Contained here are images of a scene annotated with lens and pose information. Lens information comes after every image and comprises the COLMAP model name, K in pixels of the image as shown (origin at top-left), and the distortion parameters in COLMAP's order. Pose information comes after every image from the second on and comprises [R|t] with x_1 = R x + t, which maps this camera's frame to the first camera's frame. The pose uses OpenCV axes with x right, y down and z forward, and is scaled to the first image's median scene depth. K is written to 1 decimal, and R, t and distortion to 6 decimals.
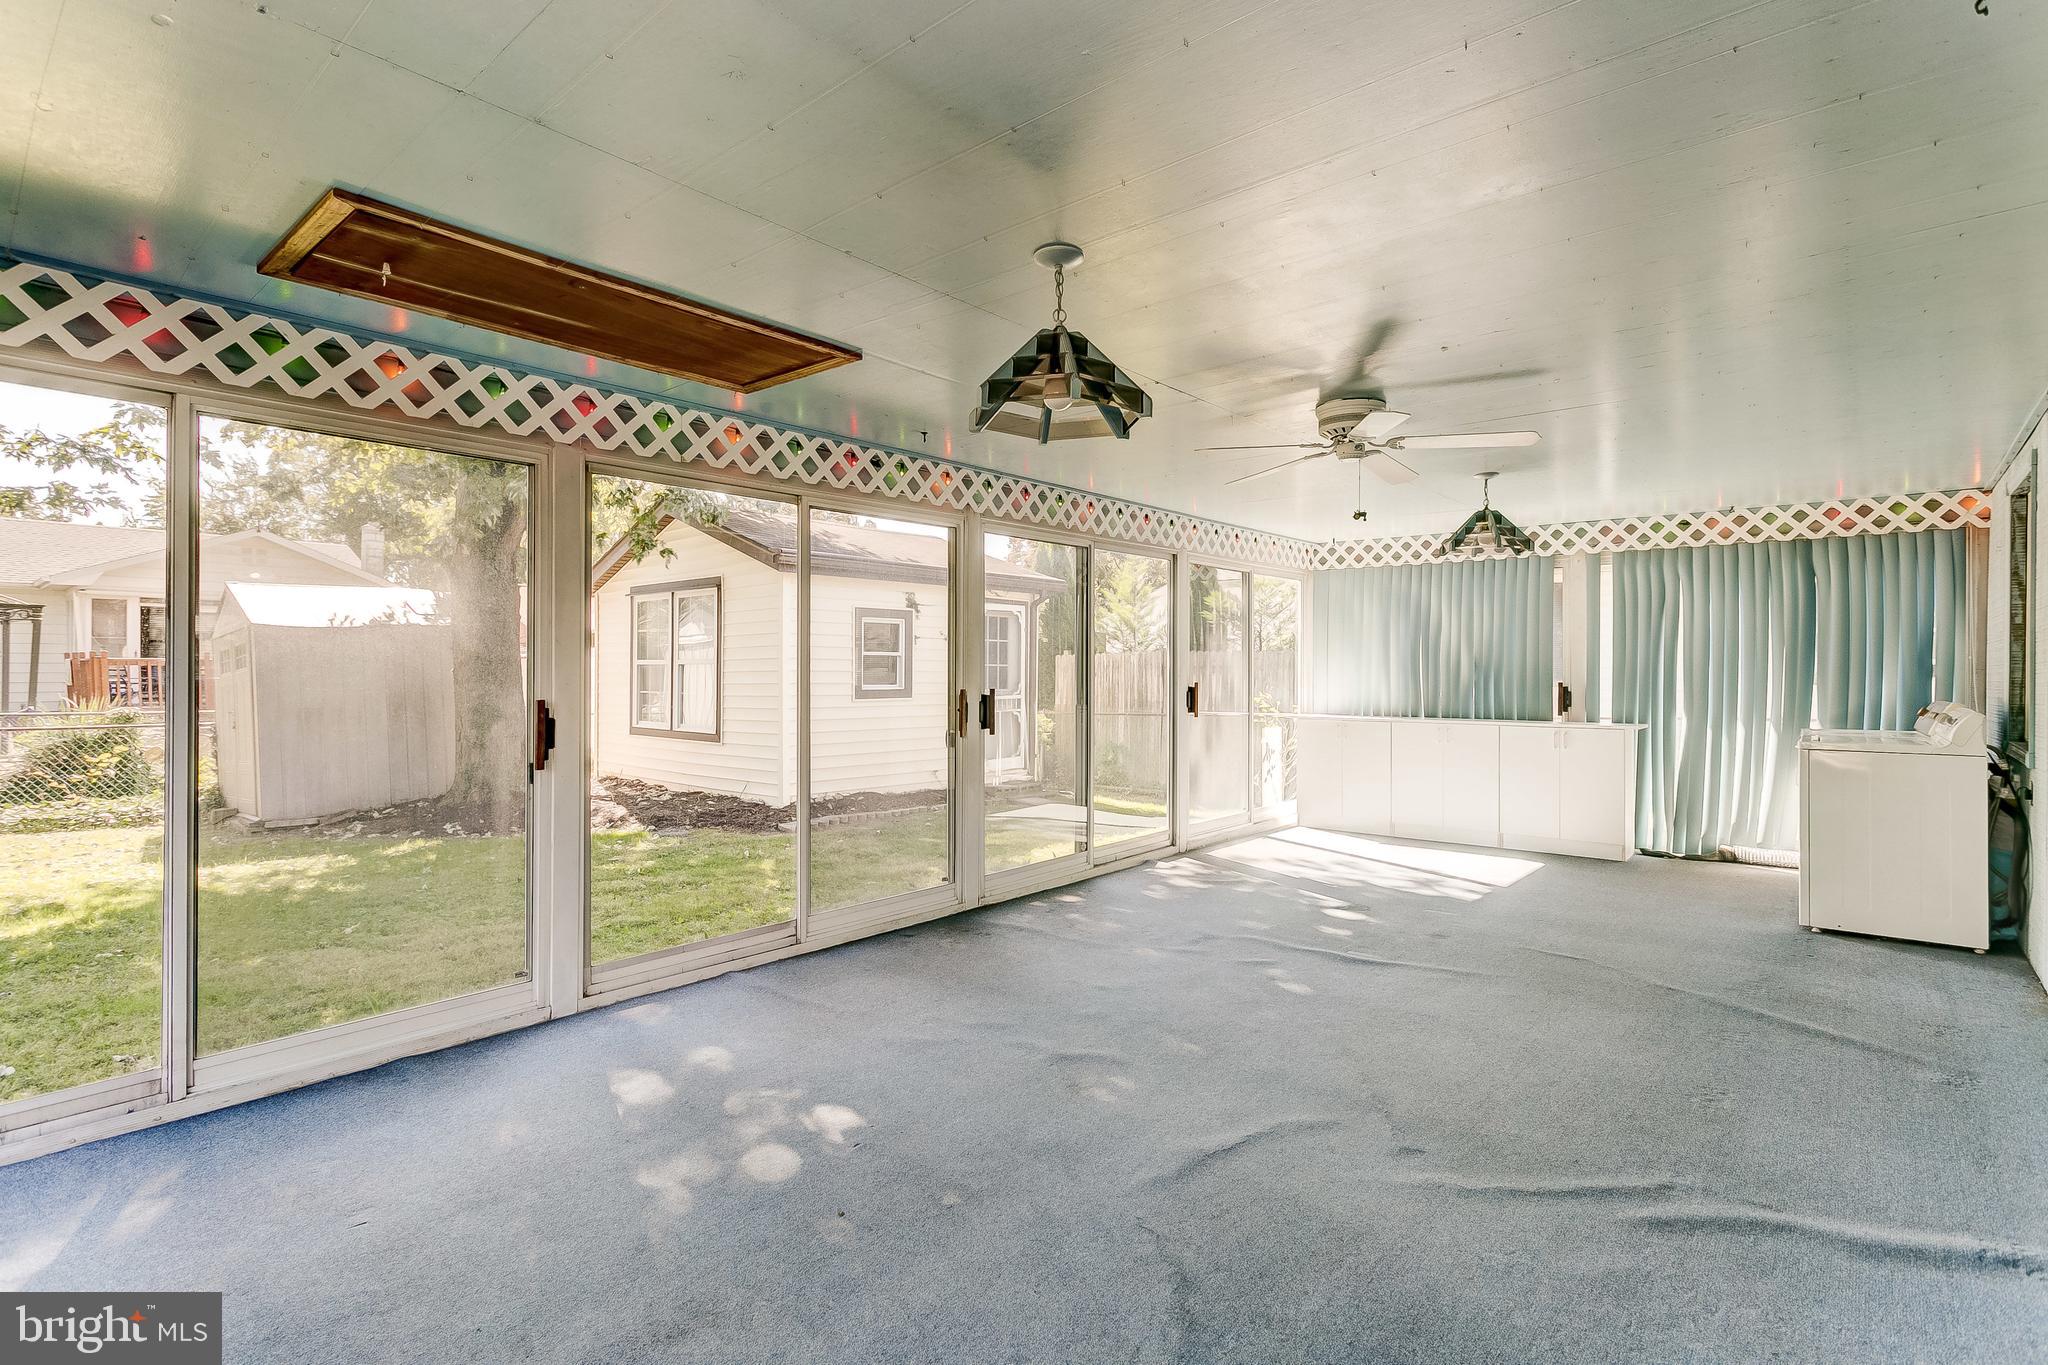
lens RADIAL K [[974.0, 0, 1018.3], [0, 974.0, 672.7], [0, 0, 1]] dist [-0.005465, 0.012536]
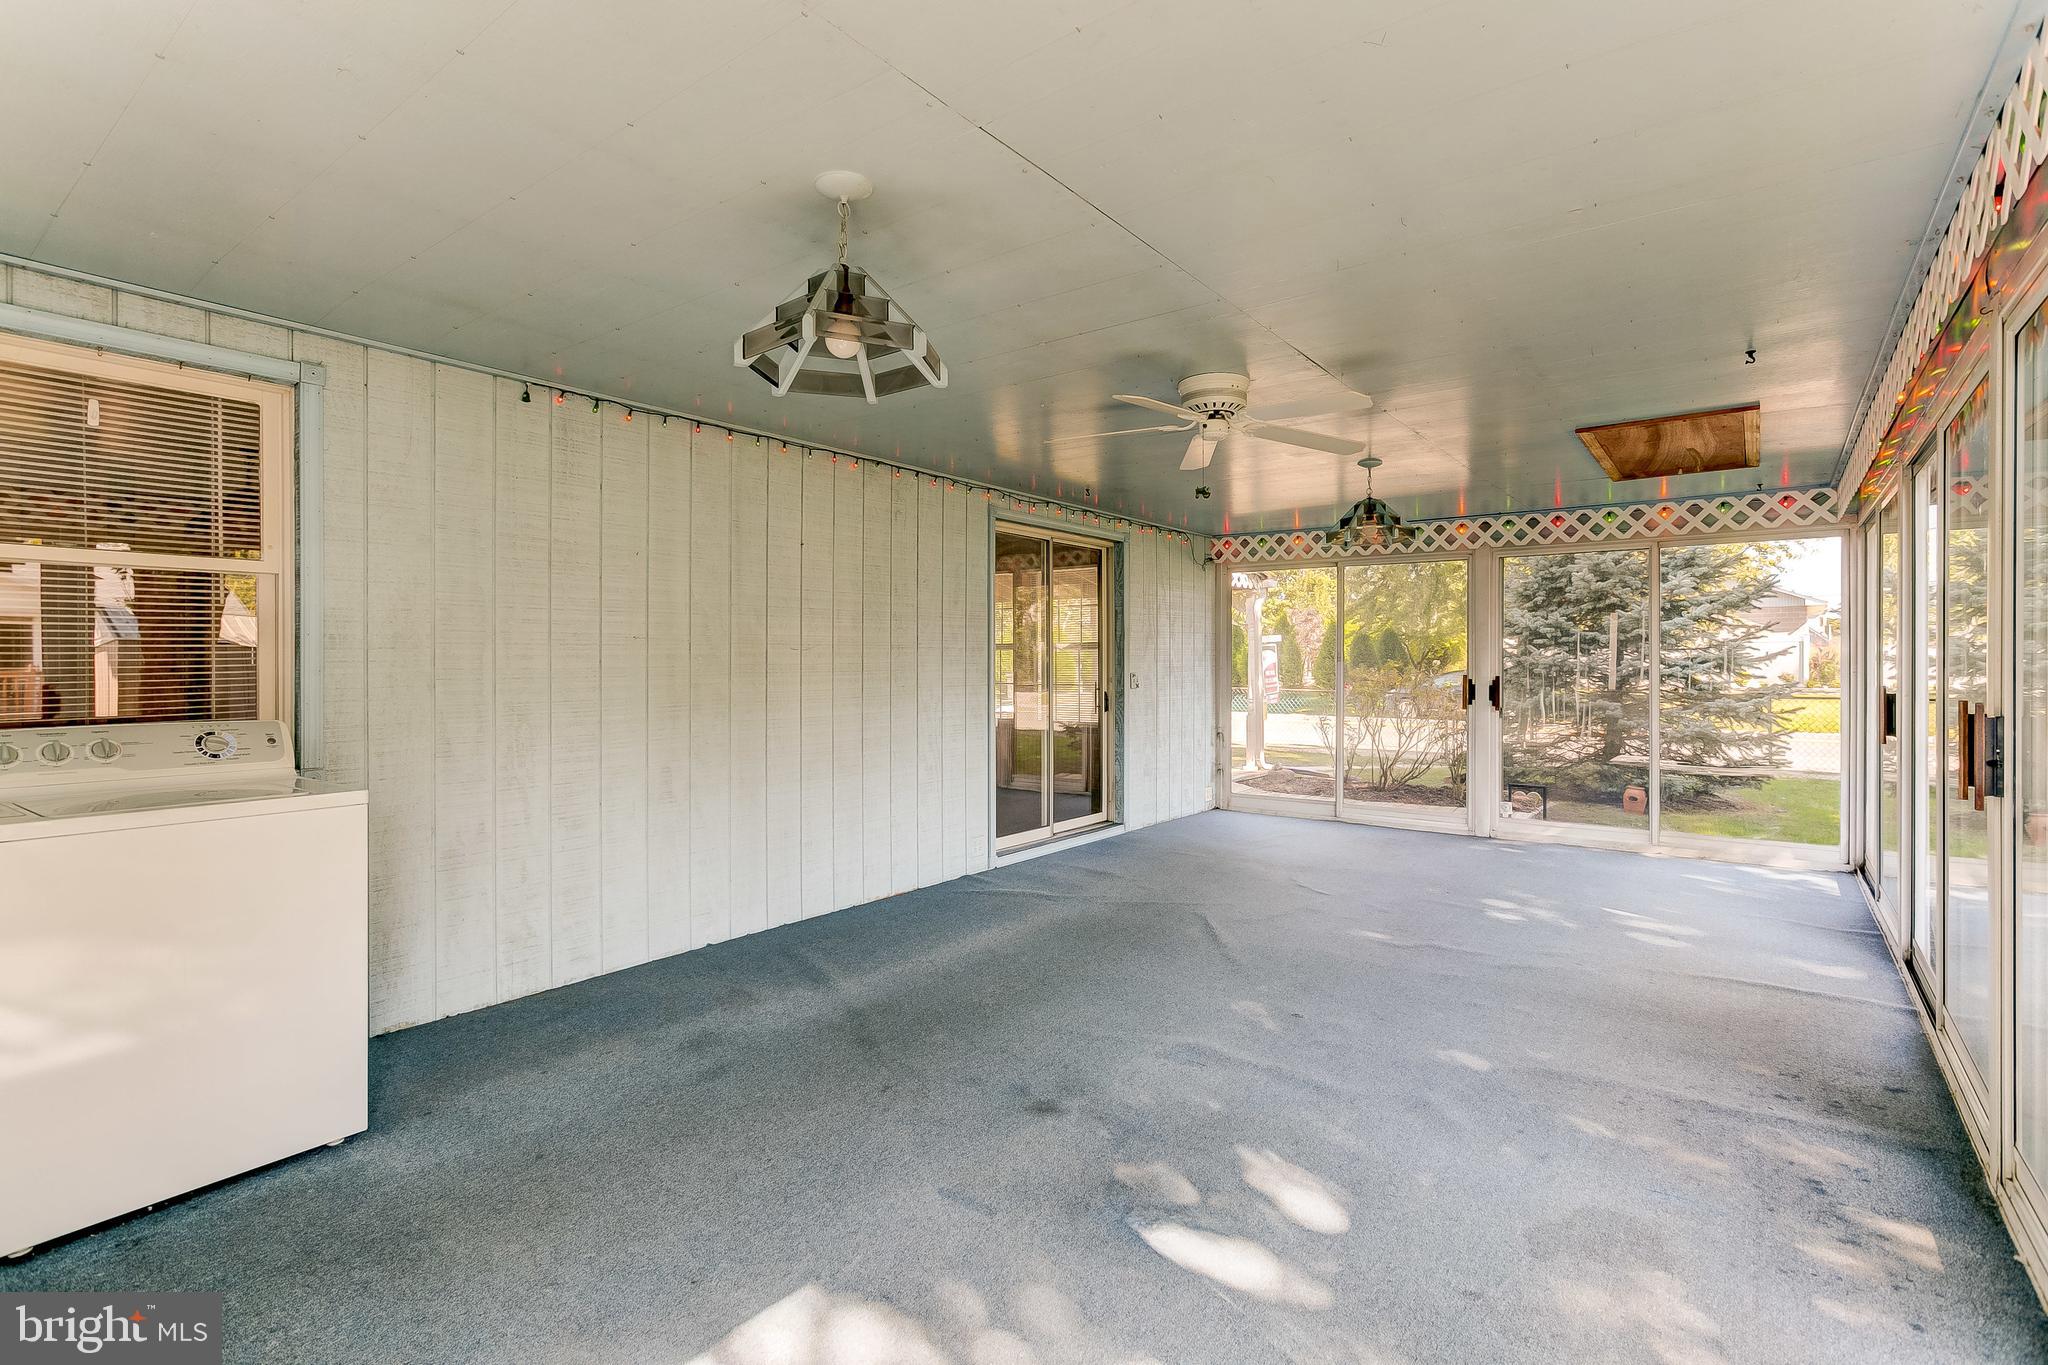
lens RADIAL K [[974.0, 0, 1018.3], [0, 974.0, 672.7], [0, 0, 1]] dist [-0.005465, 0.012536]
pose [[-0.998181, -0.002072, -0.060253, 0.349214], [-0.002980, 0.999883, 0.014994, -0.002536], [0.060215, 0.015146, -0.998071, 1.144474]]
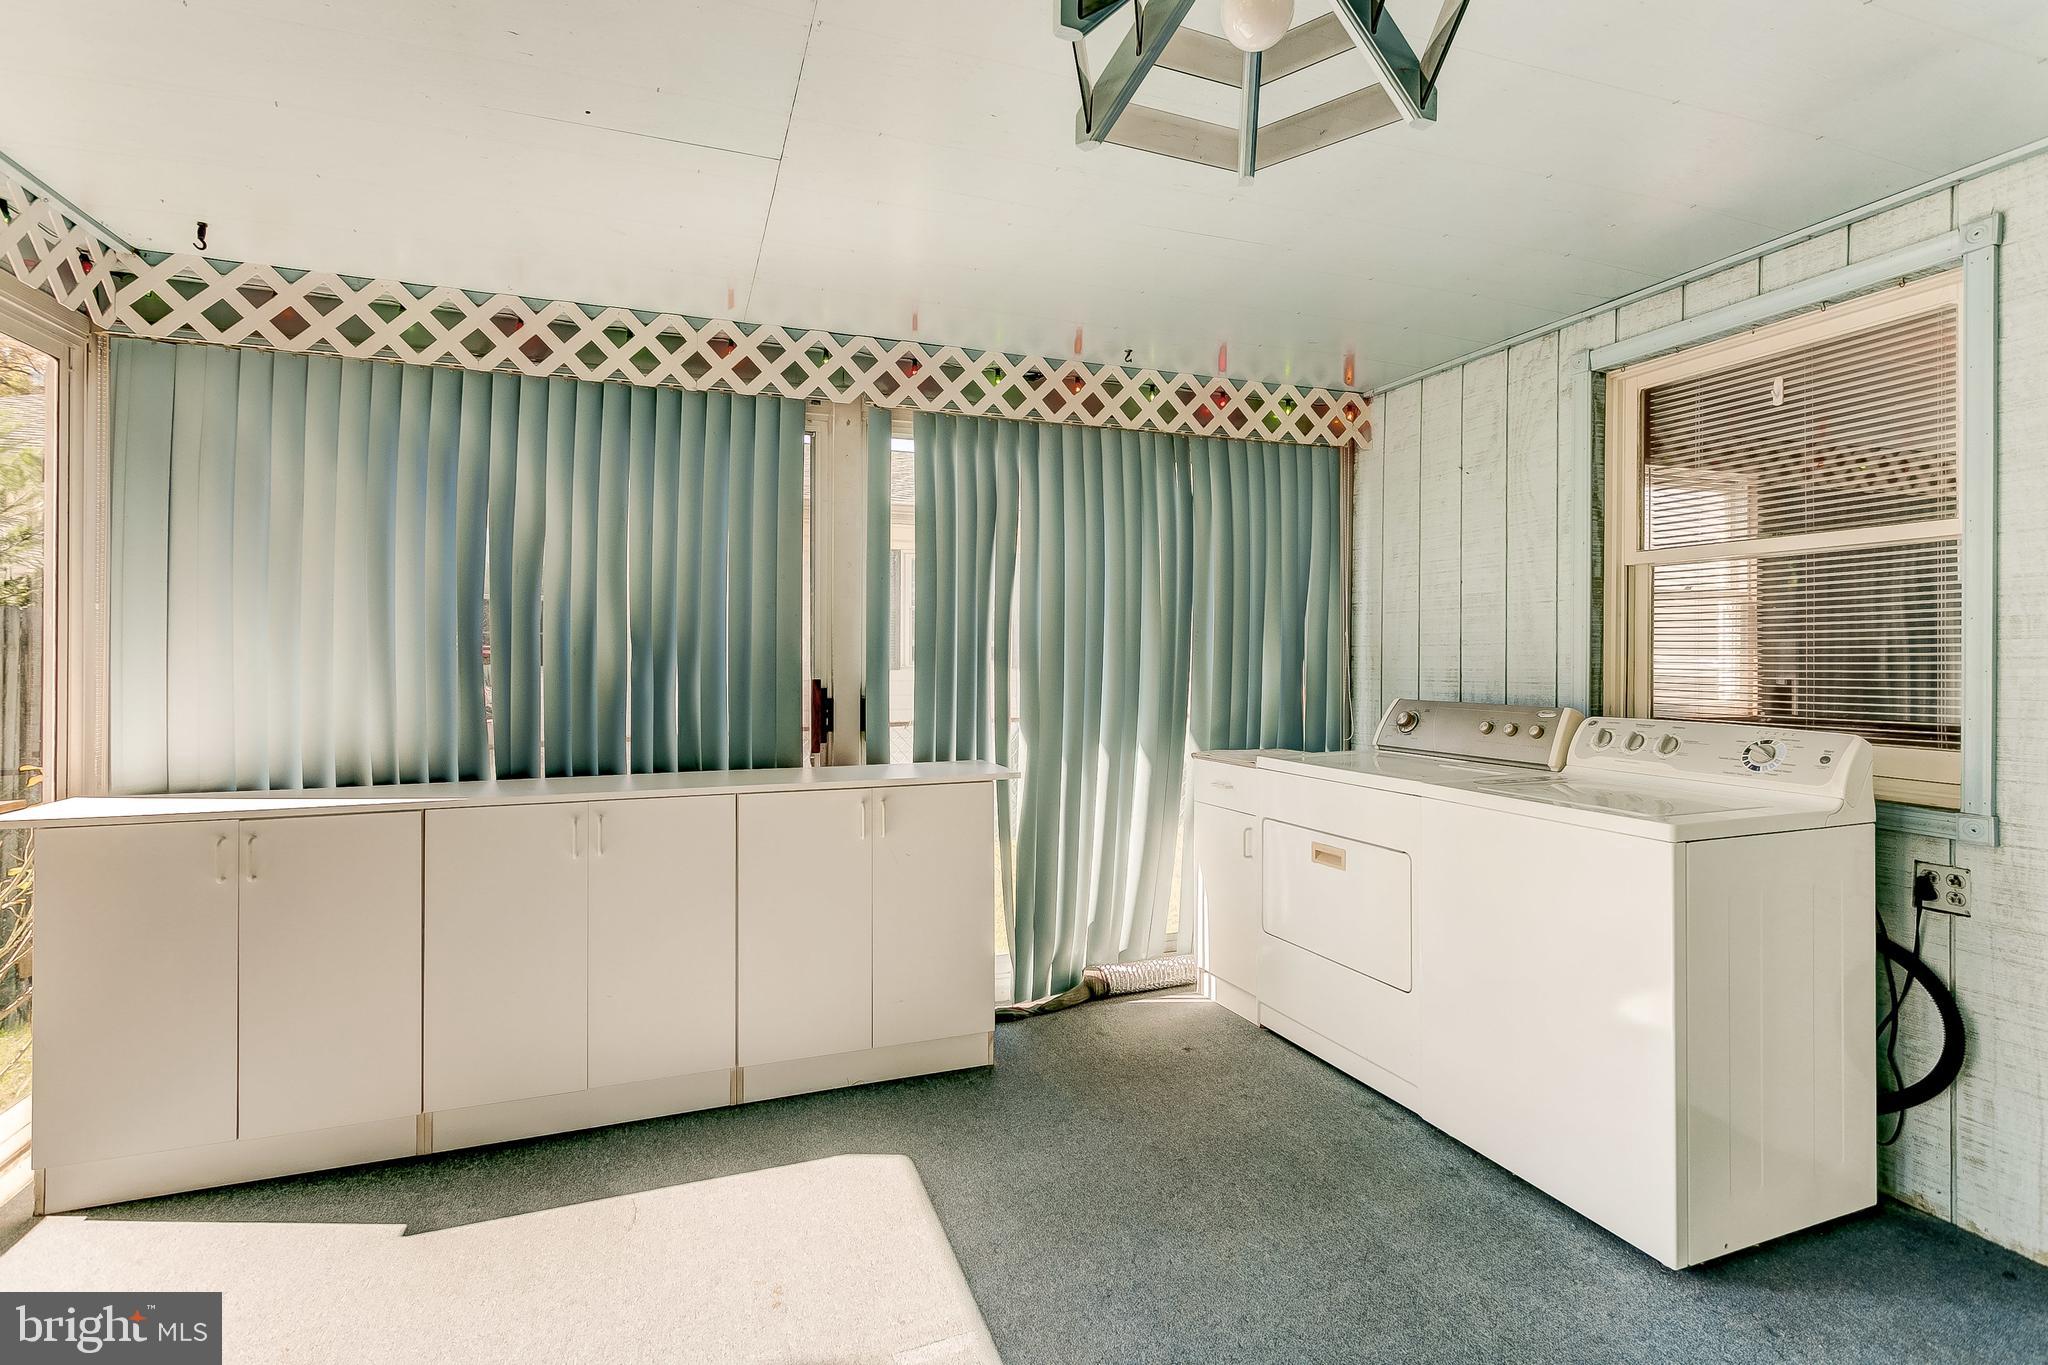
lens RADIAL K [[953.2, 0, 1018.0], [0, 953.2, 649.7], [0, 0, 1]] dist [-0.021983, 0.012771]
pose [[0.491288, 0.001528, 0.870996, 0.233482], [0.004326, 0.999982, -0.004194, -0.002391], [-0.870987, 0.005828, 0.491272, 0.766631]]
